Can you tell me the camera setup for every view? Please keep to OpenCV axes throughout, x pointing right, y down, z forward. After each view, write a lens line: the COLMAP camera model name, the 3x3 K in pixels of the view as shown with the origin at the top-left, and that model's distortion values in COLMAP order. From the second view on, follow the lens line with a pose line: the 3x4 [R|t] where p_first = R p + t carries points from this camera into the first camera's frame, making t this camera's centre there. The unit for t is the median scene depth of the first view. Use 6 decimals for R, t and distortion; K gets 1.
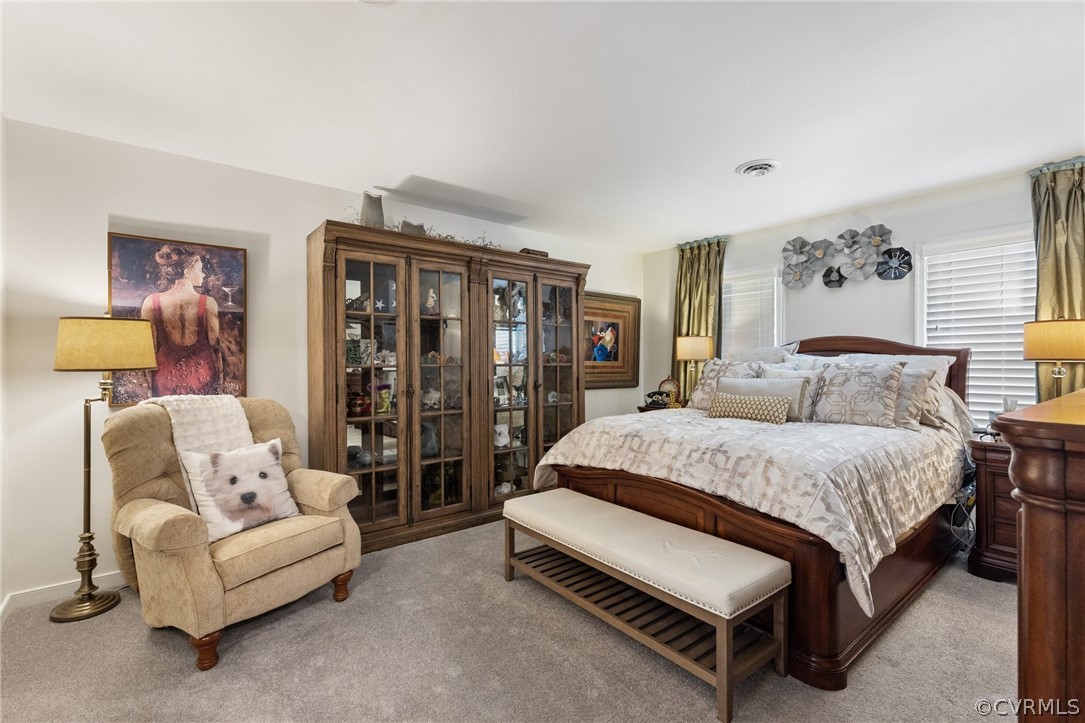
lens RADIAL K [[489.9, 0, 545.5], [0, 489.9, 365.3], [0, 0, 1]] dist [0.006120, -0.001083]
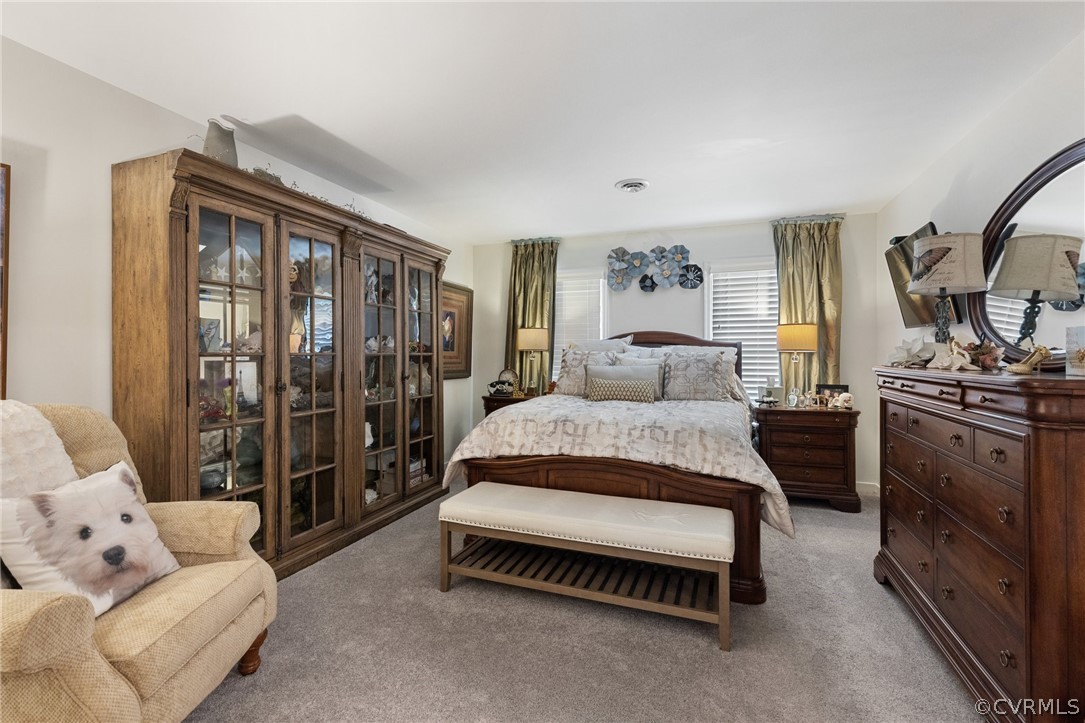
lens RADIAL K [[489.9, 0, 547.9], [0, 489.9, 354.2], [0, 0, 1]] dist [0.006120, -0.001083]
pose [[0.853062, 0.001508, 0.521808, -0.350561], [0.003120, 0.999963, -0.007991, 0.009254], [-0.521801, 0.008445, 0.853026, 0.114359]]
